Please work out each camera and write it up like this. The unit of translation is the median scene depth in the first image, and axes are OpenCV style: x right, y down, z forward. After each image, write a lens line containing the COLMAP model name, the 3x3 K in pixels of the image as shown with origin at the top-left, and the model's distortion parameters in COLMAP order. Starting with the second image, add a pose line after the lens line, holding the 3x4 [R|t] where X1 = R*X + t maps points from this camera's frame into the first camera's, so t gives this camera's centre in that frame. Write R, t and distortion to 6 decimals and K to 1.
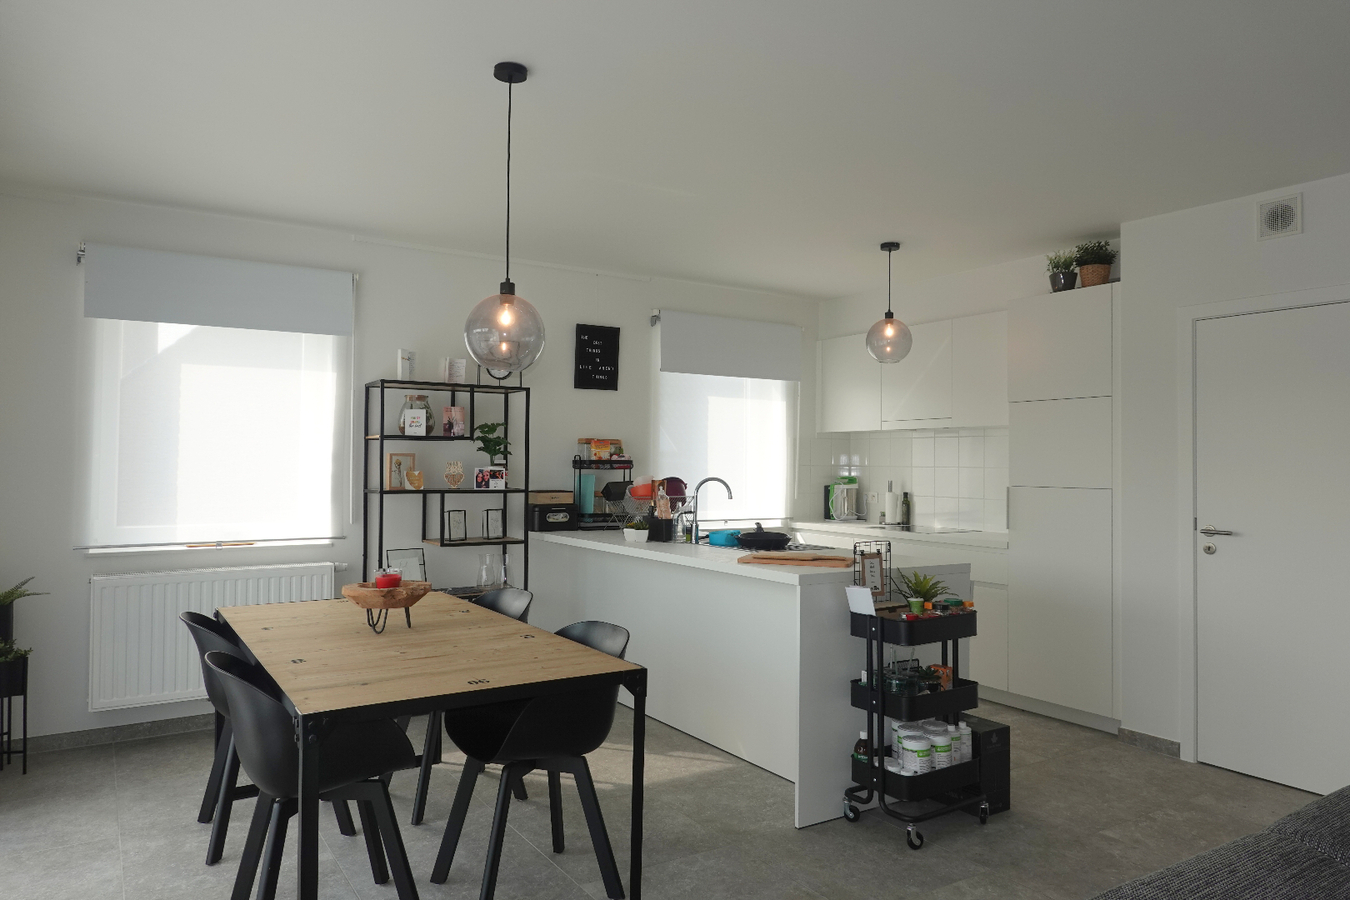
lens RADIAL K [[900.8, 0, 670.7], [0, 900.8, 445.9], [0, 0, 1]] dist [0.004612, -0.004007]
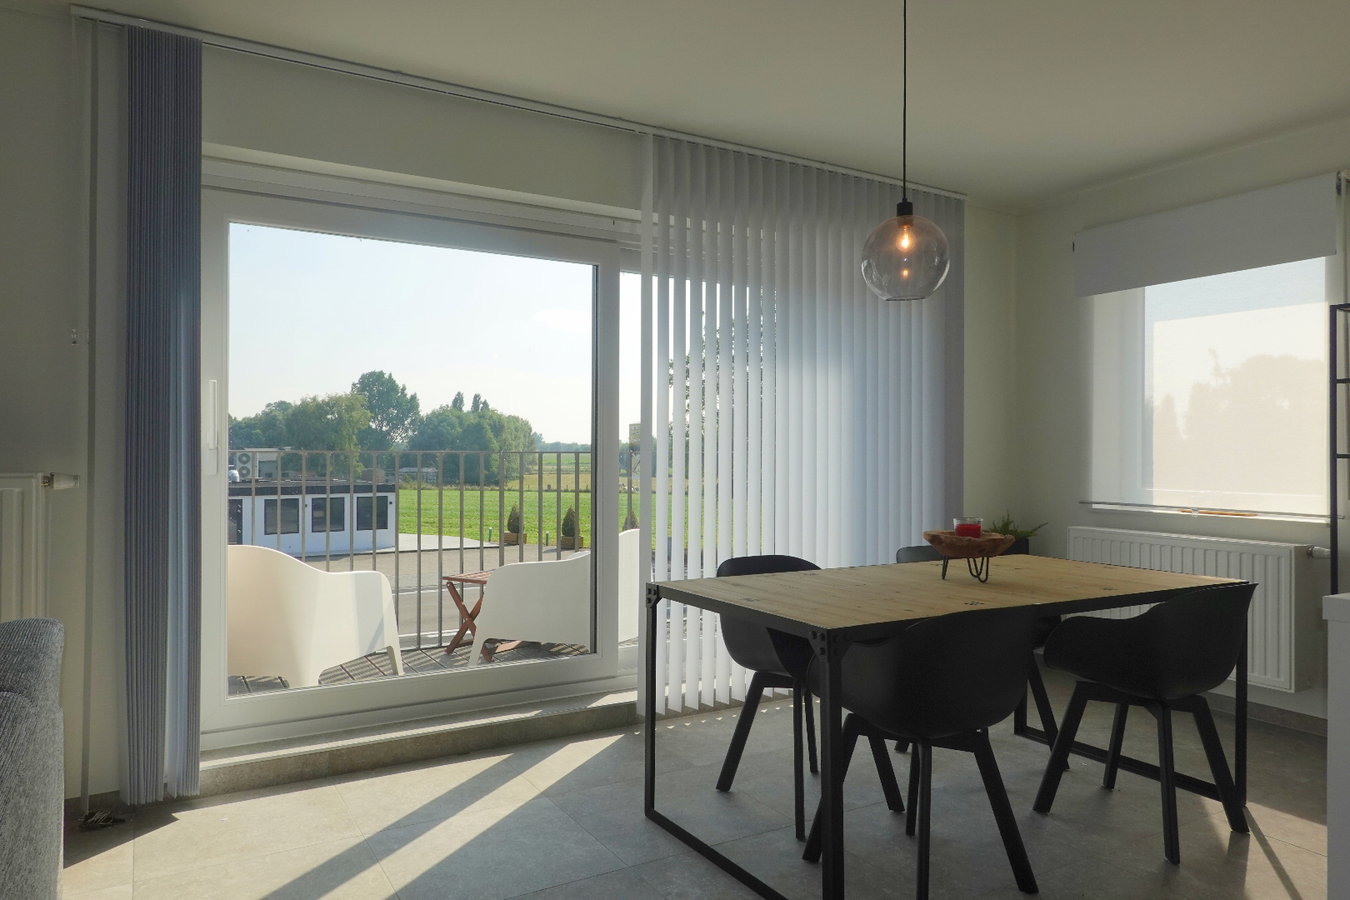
lens RADIAL K [[900.8, 0, 671.1], [0, 900.8, 443.6], [0, 0, 1]] dist [0.004612, -0.004007]
pose [[-0.039610, -0.016995, -0.999071, 0.411494], [0.013162, 0.999760, -0.017528, 0.043240], [0.999129, -0.013844, -0.039377, 0.437442]]
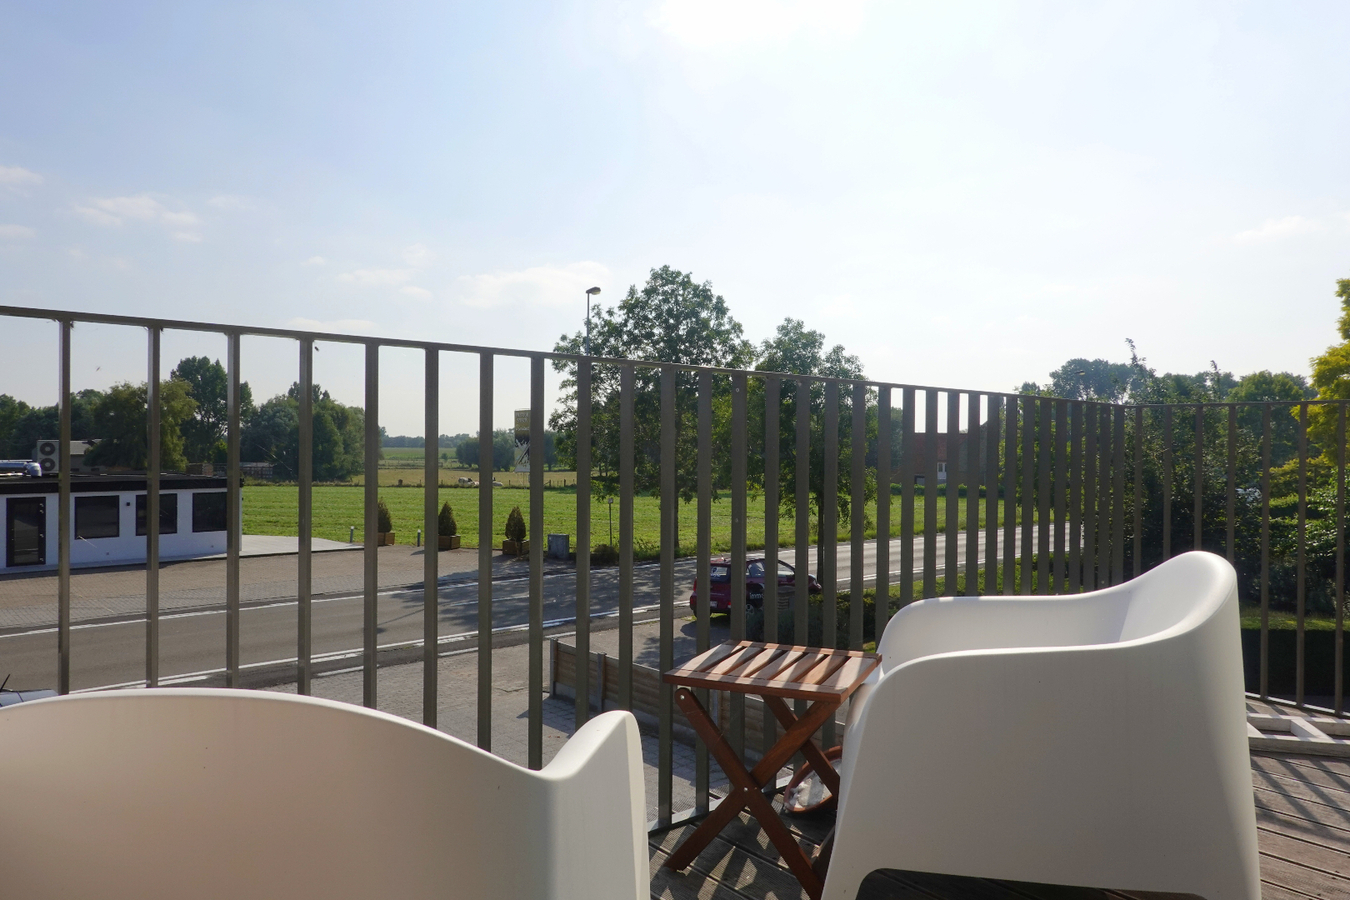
lens RADIAL K [[900.8, 0, 673.9], [0, 900.8, 441.8], [0, 0, 1]] dist [0.004612, -0.004007]
pose [[0.131161, -0.013317, -0.991272, 0.326800], [0.015483, 0.999815, -0.011383, 0.048754], [0.991240, -0.013855, 0.131343, 0.384668]]
